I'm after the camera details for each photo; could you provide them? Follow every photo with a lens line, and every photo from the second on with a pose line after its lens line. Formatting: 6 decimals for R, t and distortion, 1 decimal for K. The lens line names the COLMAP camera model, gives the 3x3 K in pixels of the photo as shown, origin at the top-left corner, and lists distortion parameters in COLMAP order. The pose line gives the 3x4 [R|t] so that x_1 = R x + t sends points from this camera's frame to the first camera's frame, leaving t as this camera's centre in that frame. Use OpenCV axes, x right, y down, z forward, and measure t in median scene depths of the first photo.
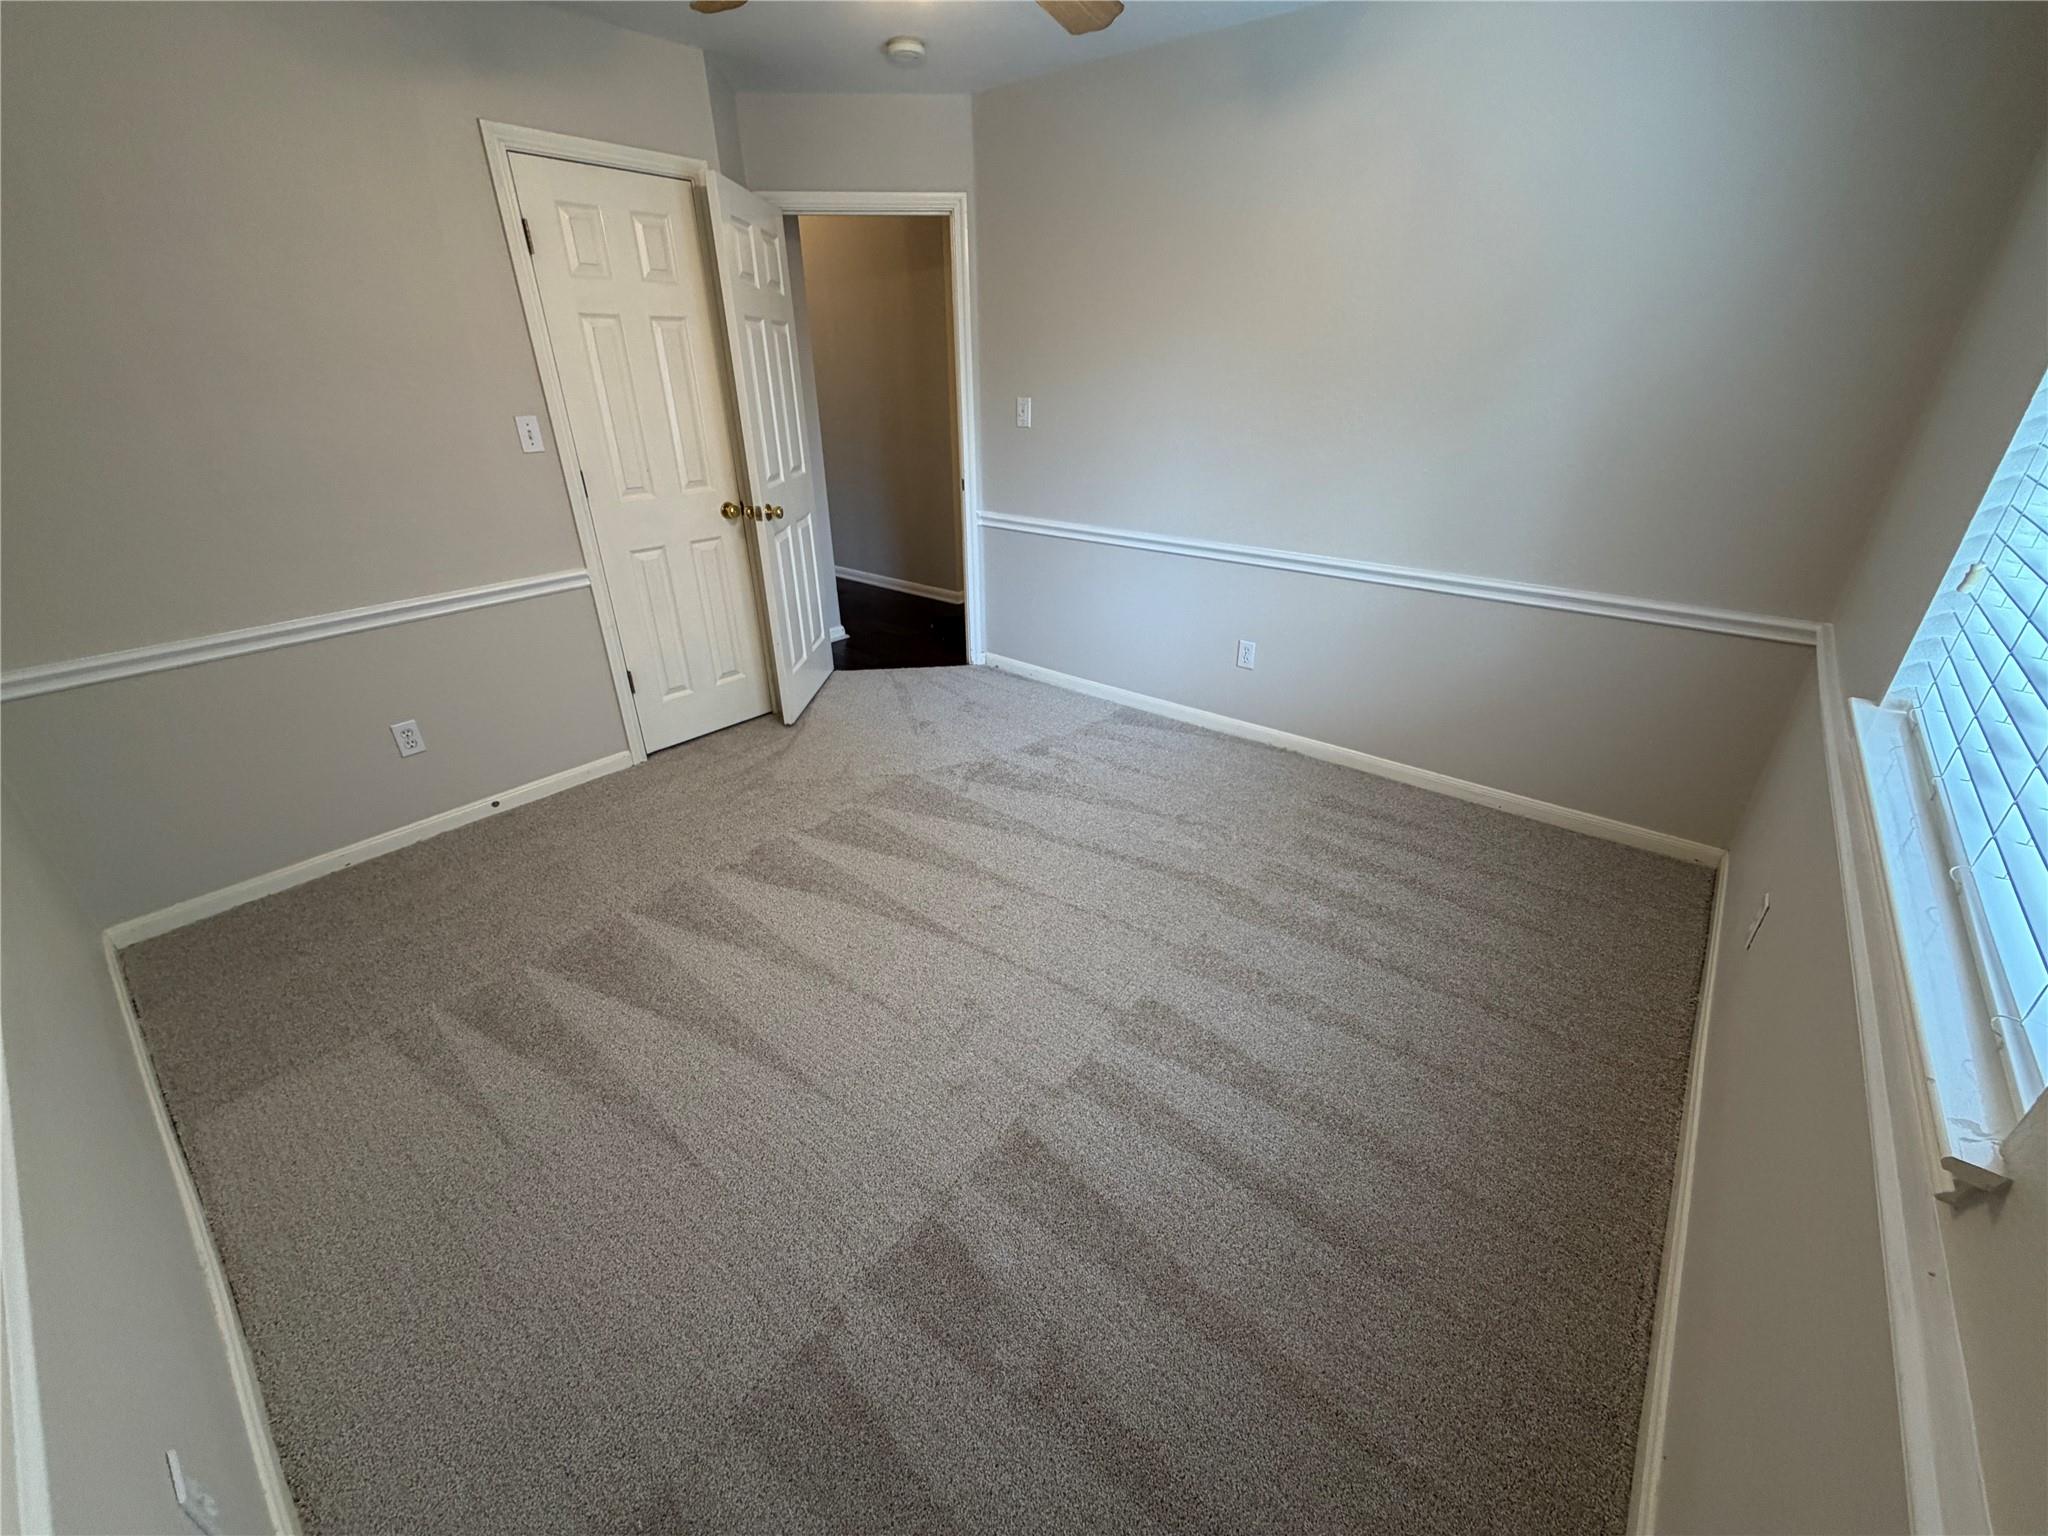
lens RADIAL K [[817.4, 0, 1019.5], [0, 817.4, 766.6], [0, 0, 1]] dist [0.000788, 0.000190]
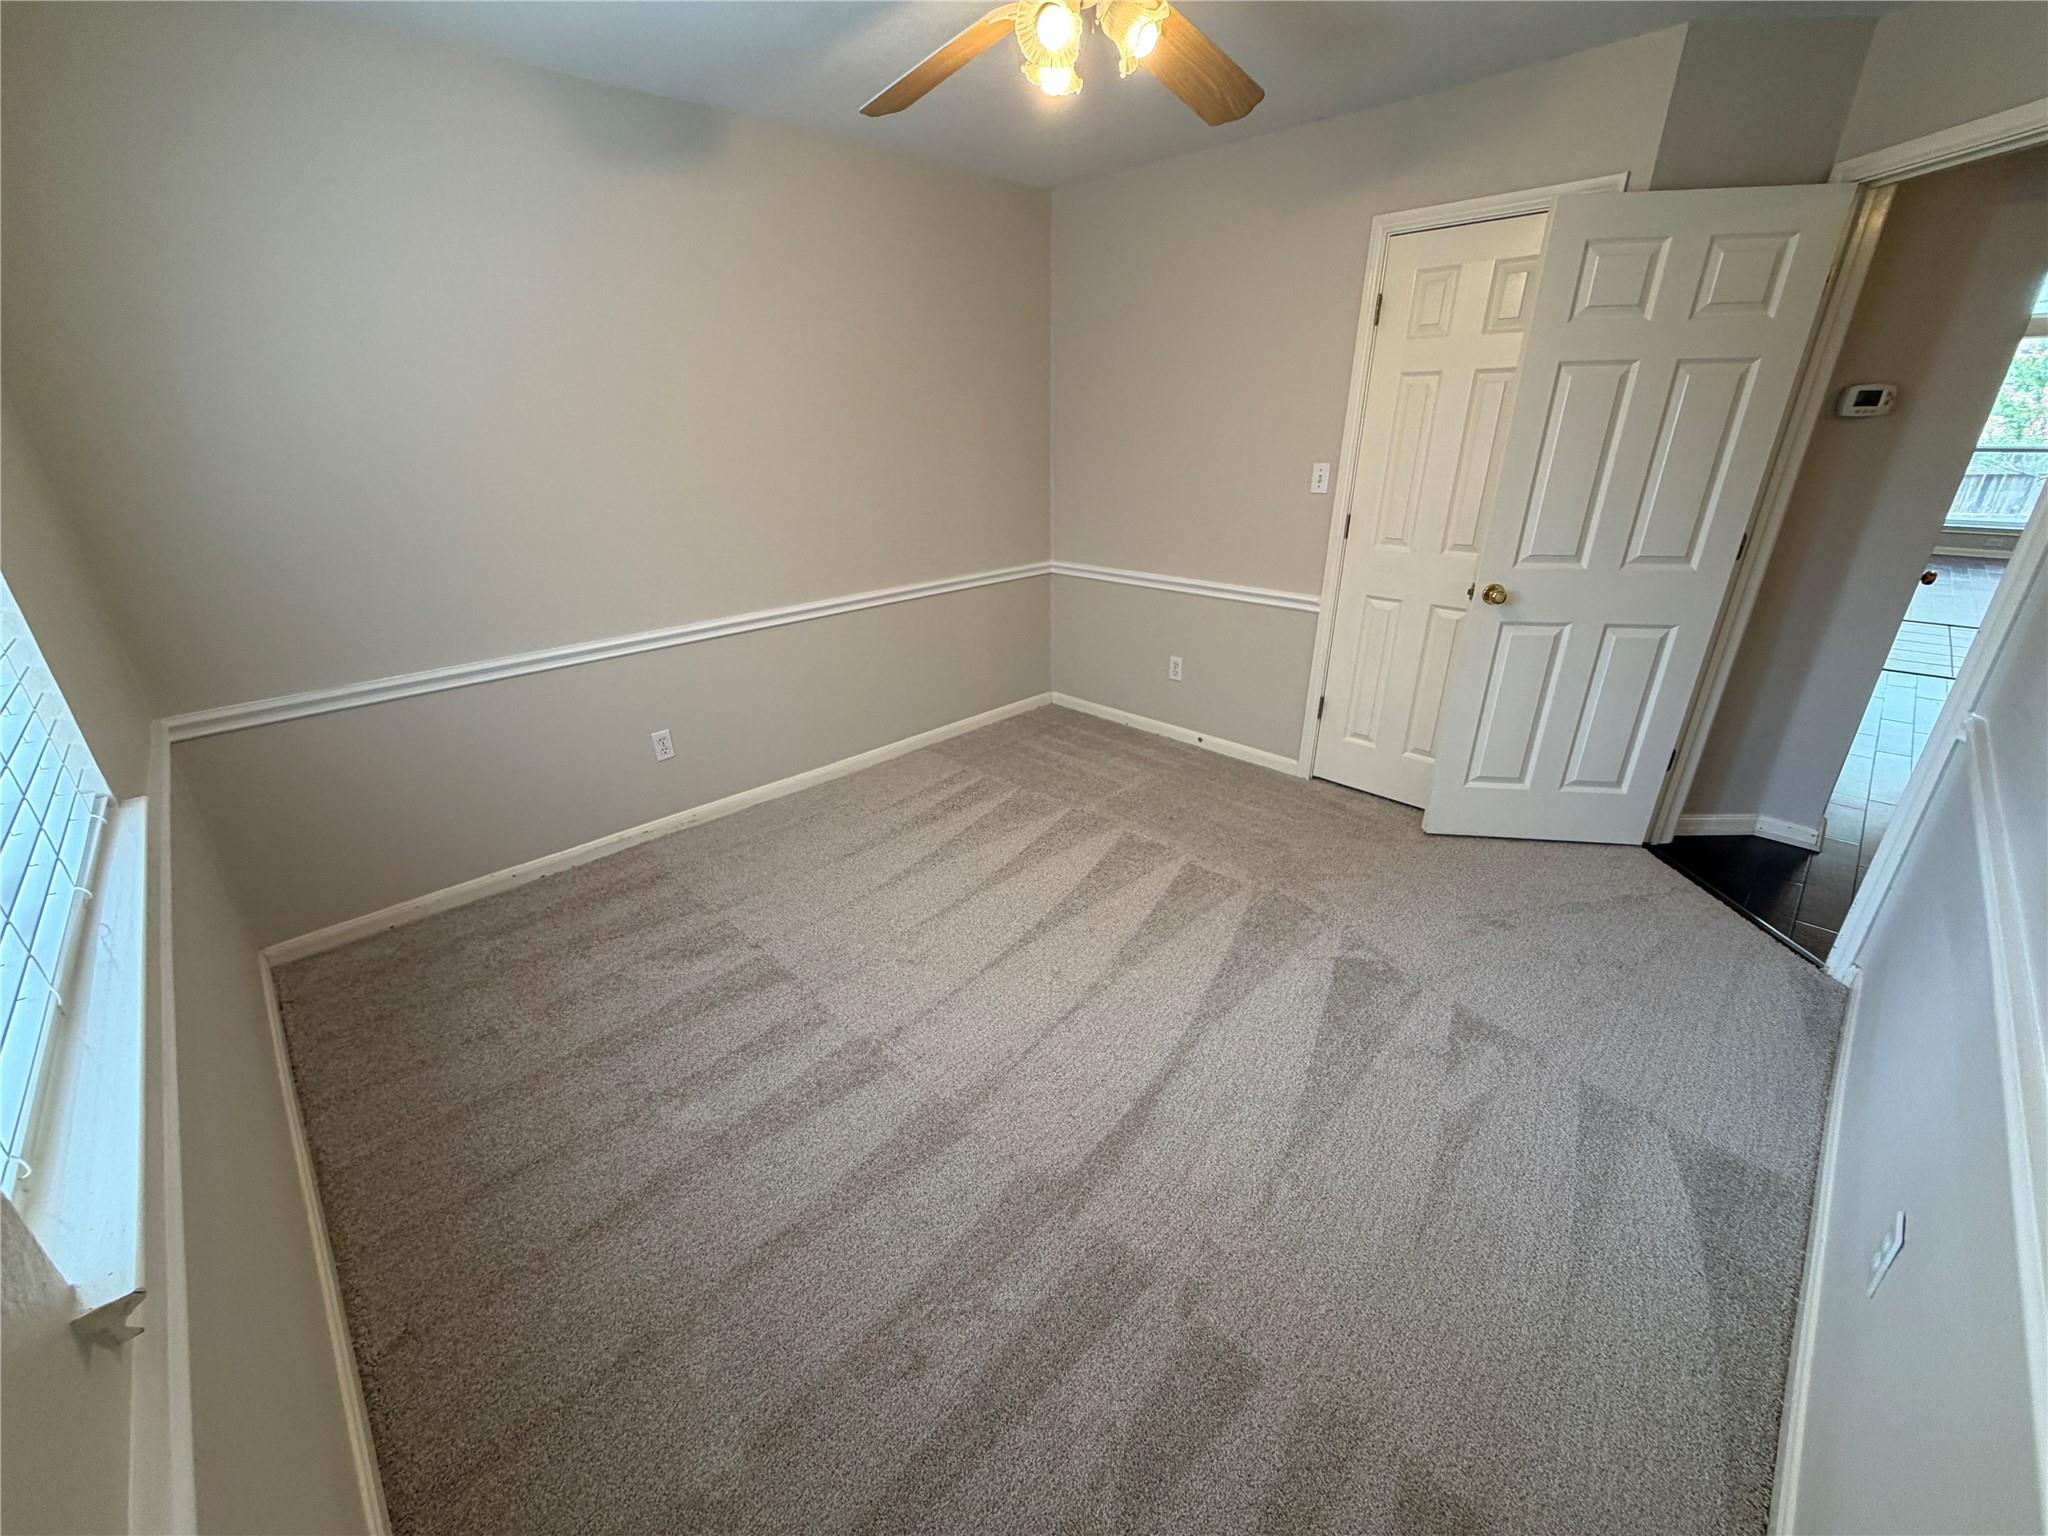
lens RADIAL K [[817.4, 0, 1019.5], [0, 817.4, 766.6], [0, 0, 1]] dist [0.000788, 0.000190]
pose [[-0.102663, 0.395739, -0.912607, 0.625911], [-0.428421, 0.810408, 0.399617, -0.324165], [0.897728, 0.432006, 0.086344, 0.629300]]
